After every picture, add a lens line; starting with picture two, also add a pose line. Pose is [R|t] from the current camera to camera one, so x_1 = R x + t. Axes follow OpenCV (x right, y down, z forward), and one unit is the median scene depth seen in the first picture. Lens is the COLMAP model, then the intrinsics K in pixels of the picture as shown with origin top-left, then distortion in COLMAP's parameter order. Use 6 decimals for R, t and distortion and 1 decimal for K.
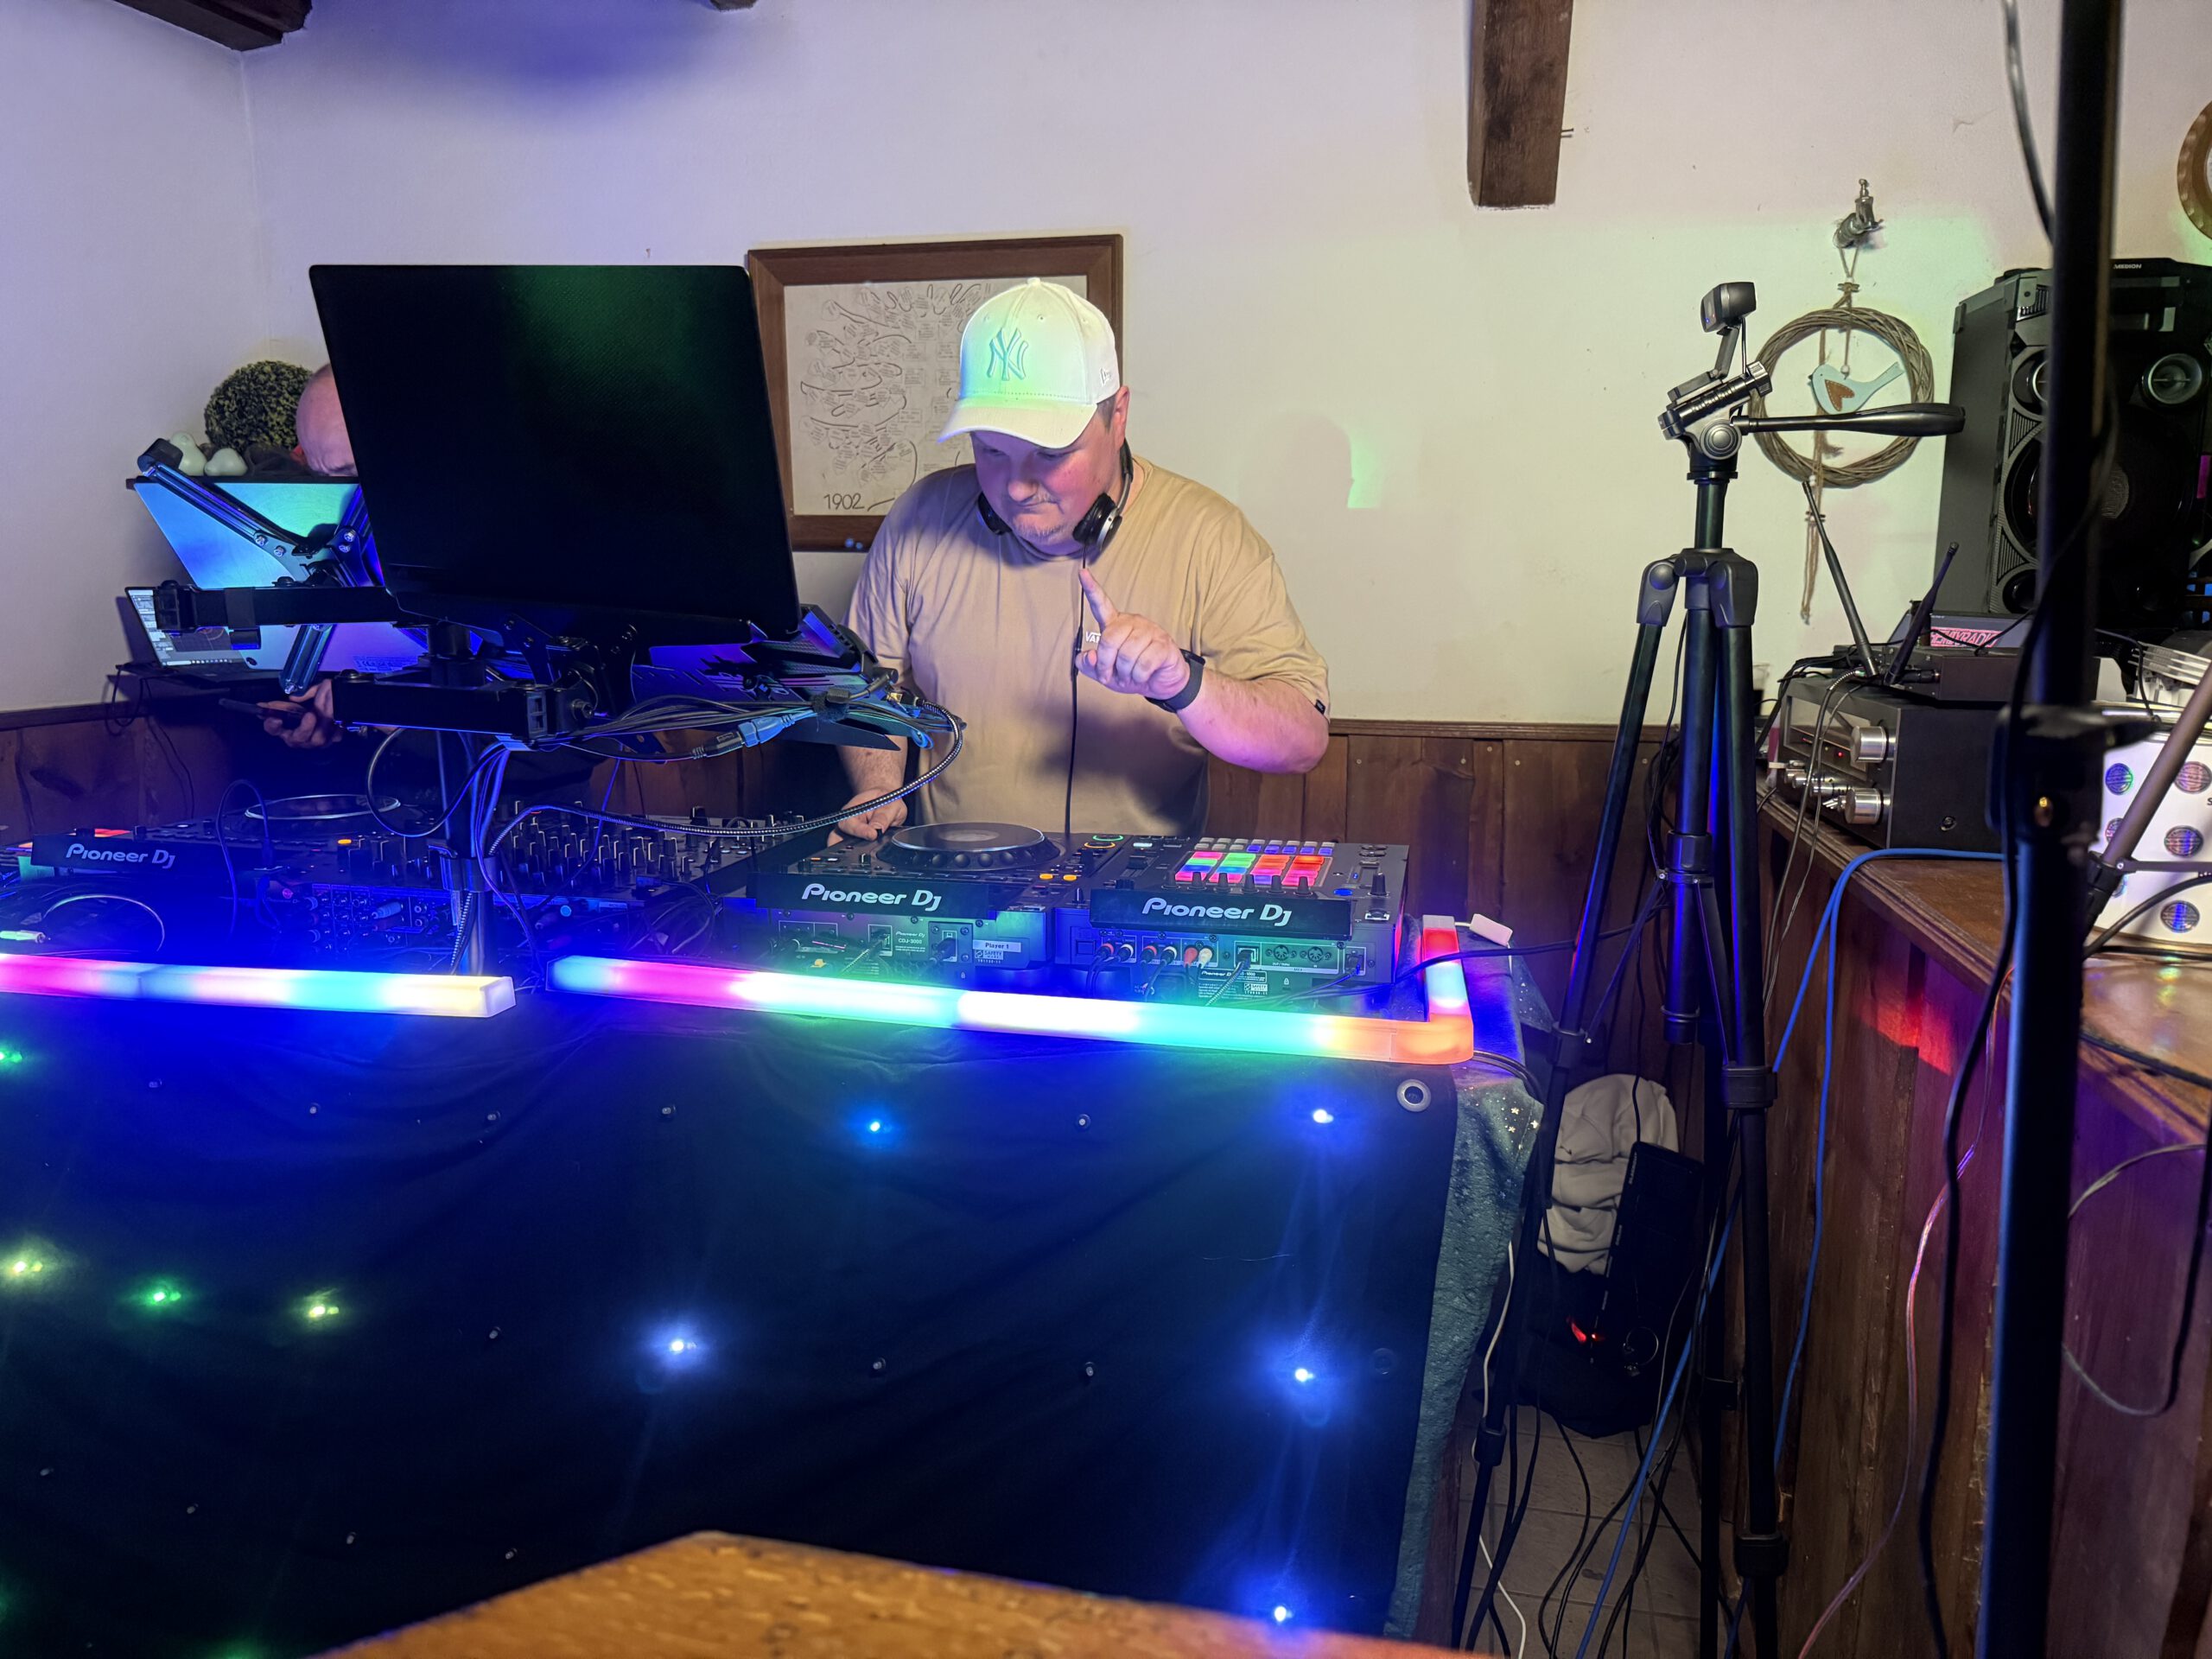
lens RADIAL K [[1650.6, 0, 1106.6], [0, 1650.6, 924.8], [0, 0, 1]] dist [0.023530, -0.037053]
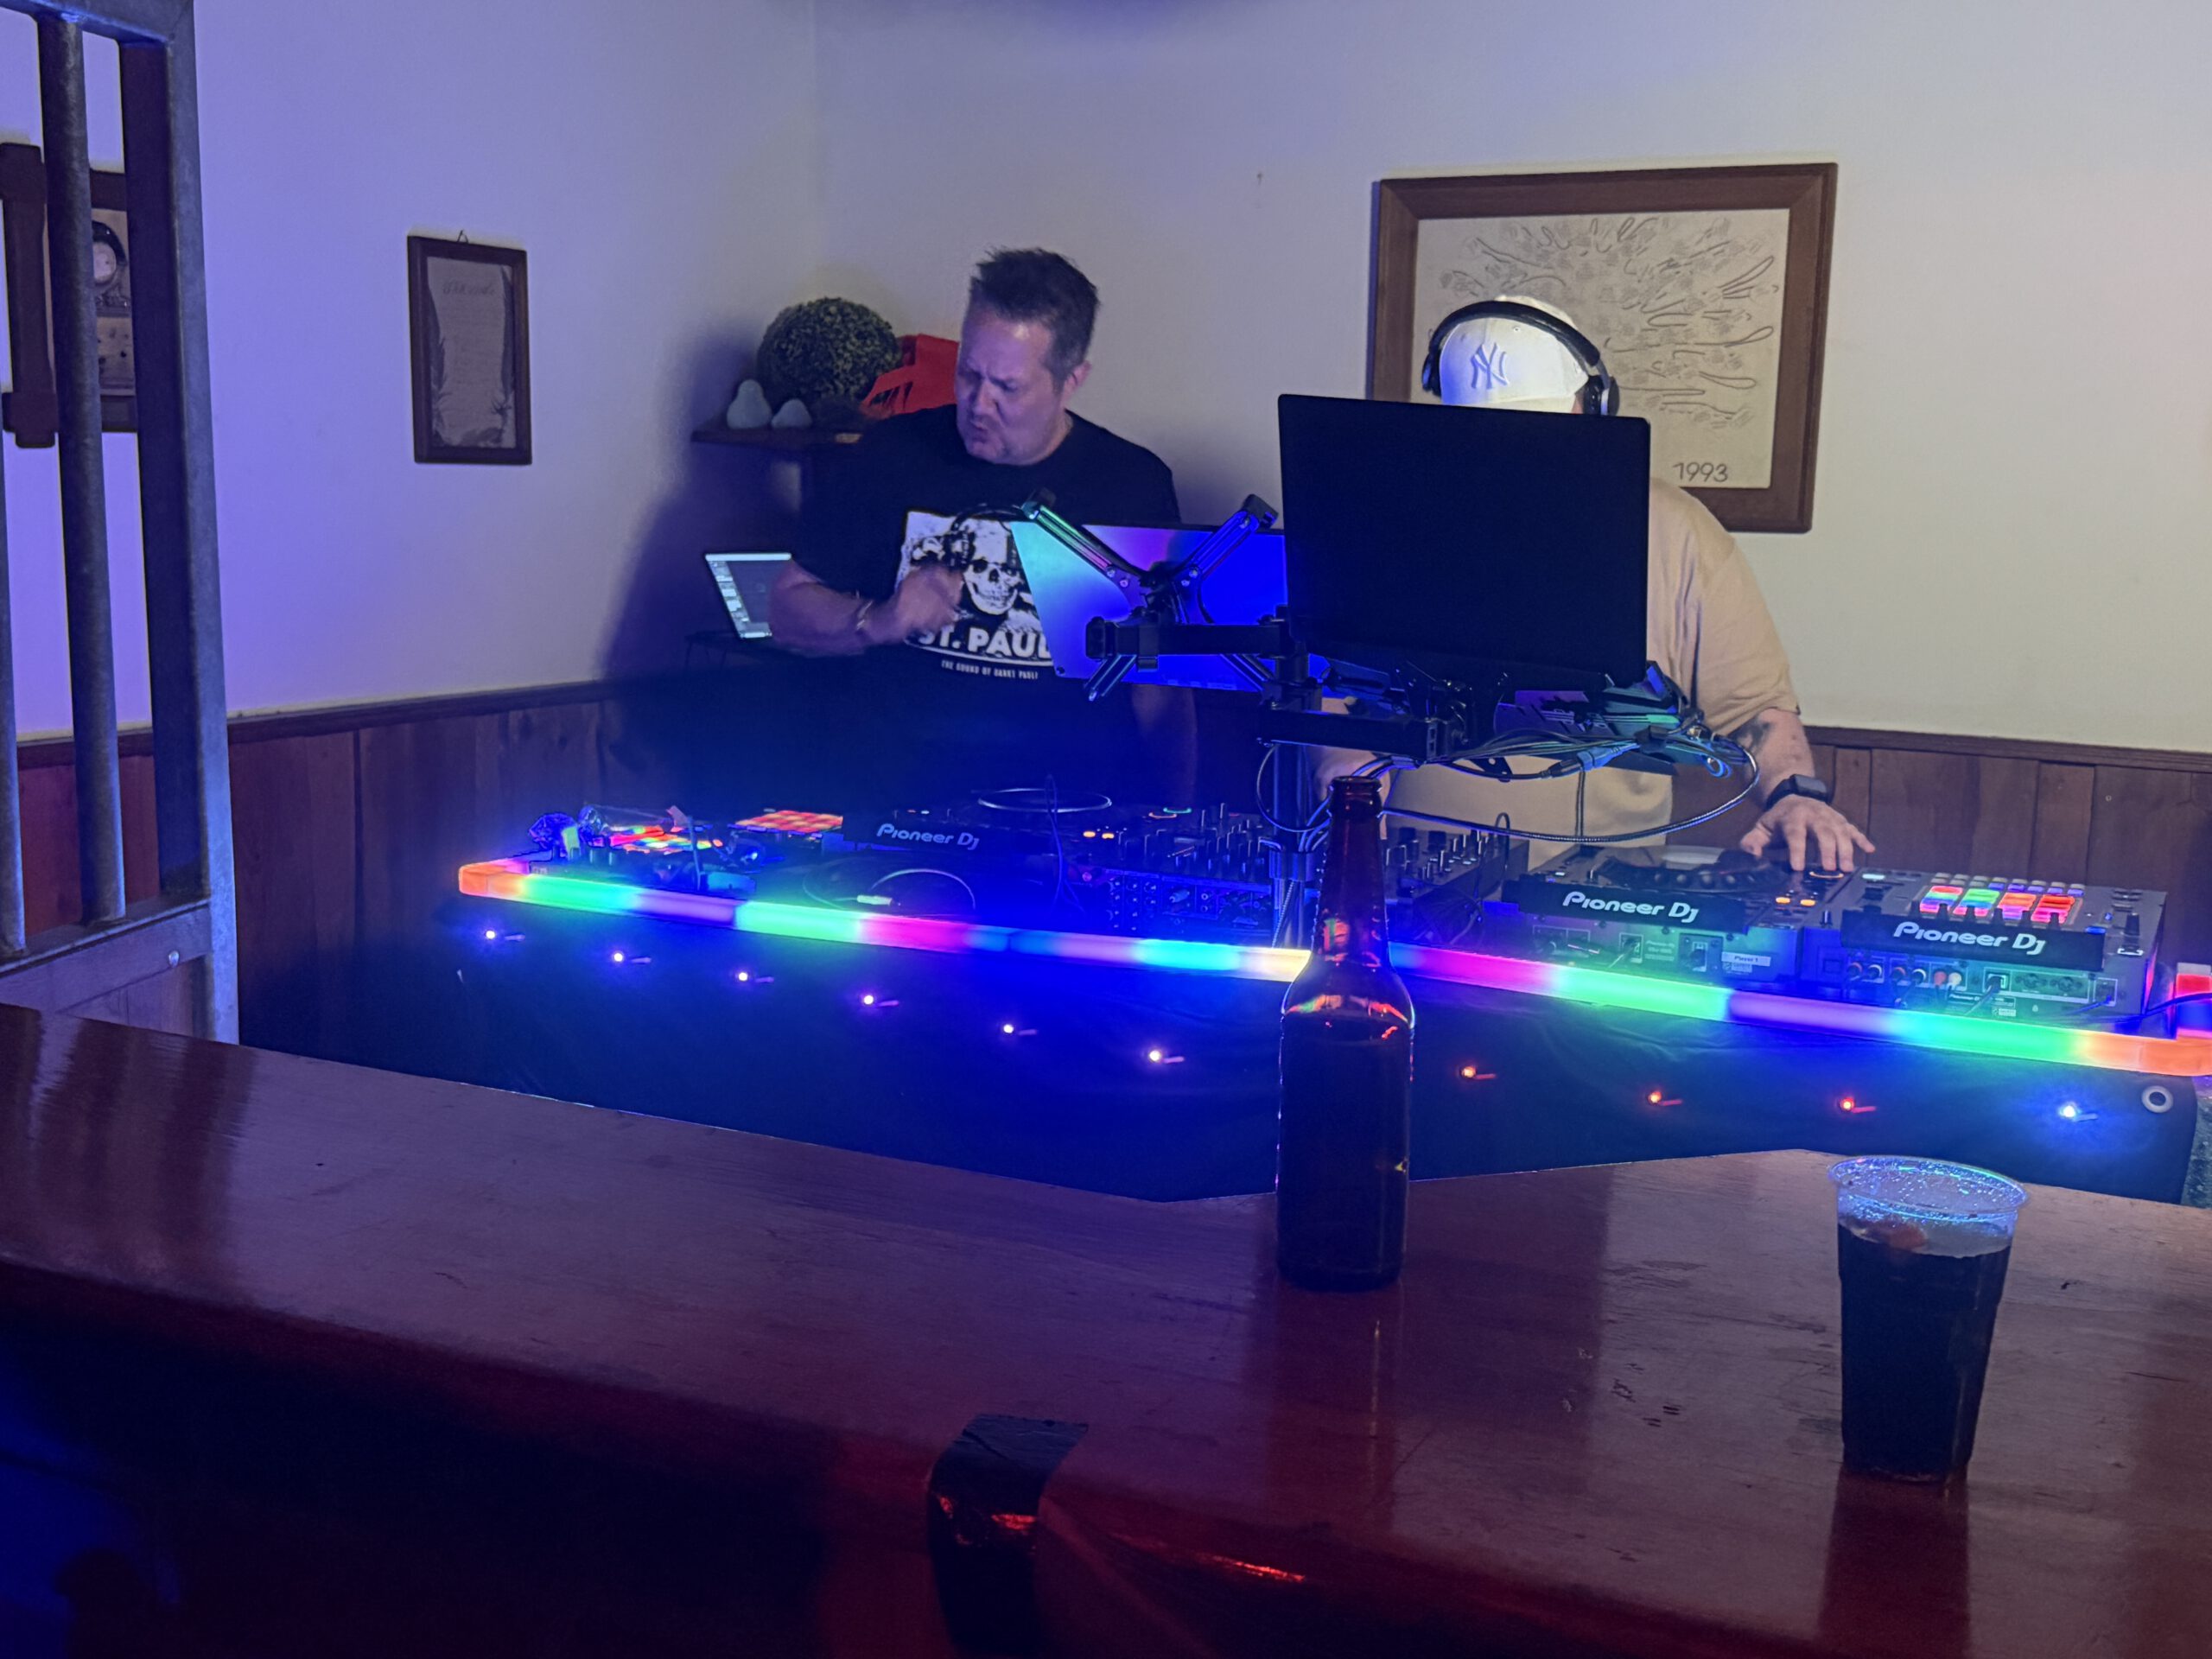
lens RADIAL K [[2482.1, 0, 1106.1], [0, 2482.1, 861.2], [0, 0, 1]] dist [0.243245, -0.713072]
pose [[0.974747, 0.051912, -0.217196, -0.120586], [-0.064535, 0.996589, -0.051431, 0.060562], [0.213785, 0.064149, 0.974772, -0.693357]]
